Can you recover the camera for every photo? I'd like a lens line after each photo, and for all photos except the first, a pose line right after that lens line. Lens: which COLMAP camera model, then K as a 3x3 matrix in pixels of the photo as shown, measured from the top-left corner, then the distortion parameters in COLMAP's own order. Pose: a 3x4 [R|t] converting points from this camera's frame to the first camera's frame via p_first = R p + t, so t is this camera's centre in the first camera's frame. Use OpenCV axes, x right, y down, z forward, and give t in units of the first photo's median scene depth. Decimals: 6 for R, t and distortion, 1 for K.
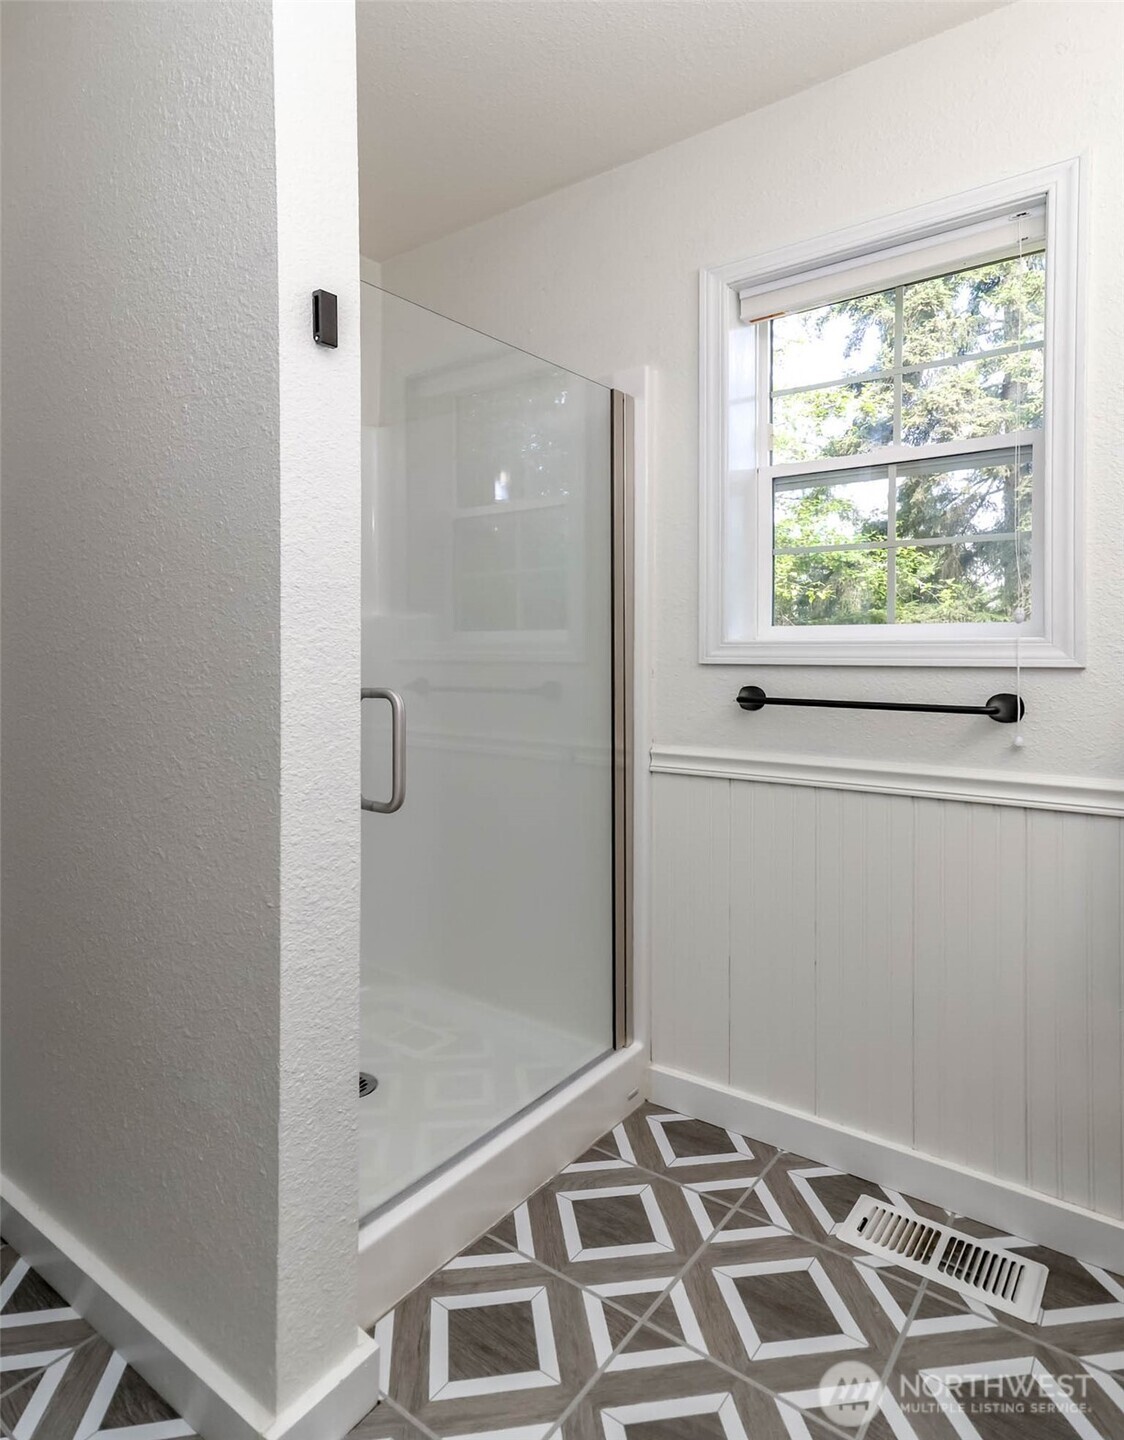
lens RADIAL K [[859.3, 0, 560.0], [0, 859.3, 651.0], [0, 0, 1]] dist [0.001817, 0.002853]
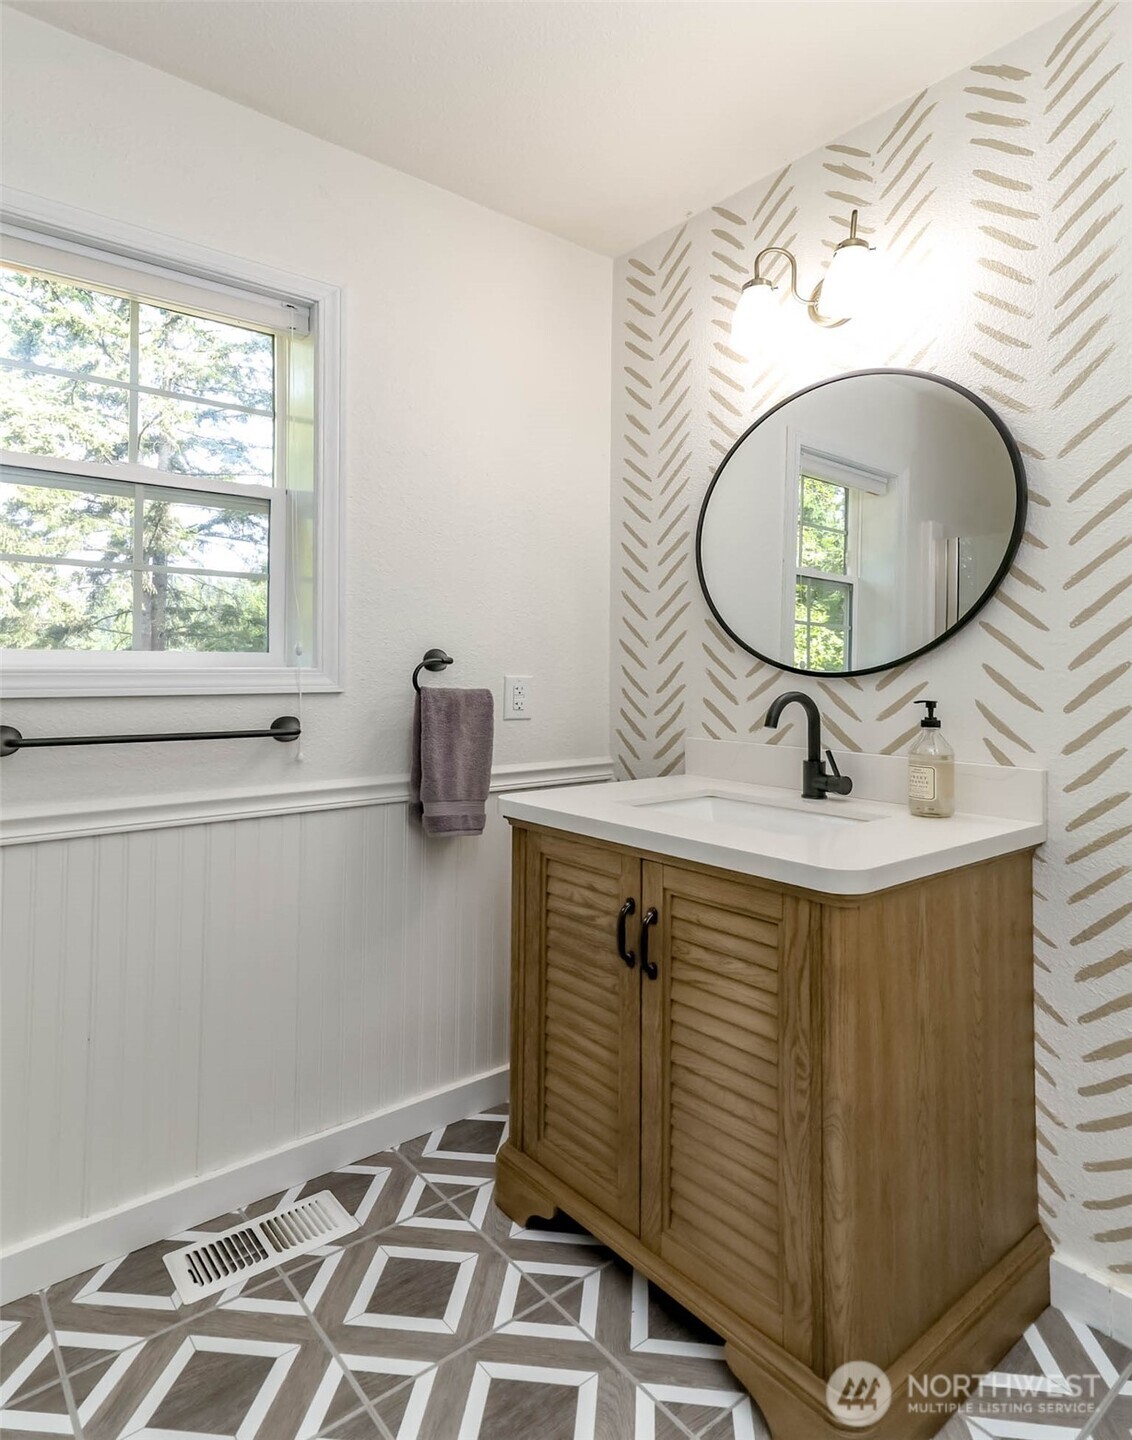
lens RADIAL K [[836.2, 0, 564.1], [0, 836.2, 666.2], [0, 0, 1]] dist [0.023792, -0.000396]
pose [[0.242904, 0.009127, 0.970008, -0.496117], [0.005715, 0.999925, -0.010839, -0.003251], [-0.970034, 0.008177, 0.242833, 0.376492]]
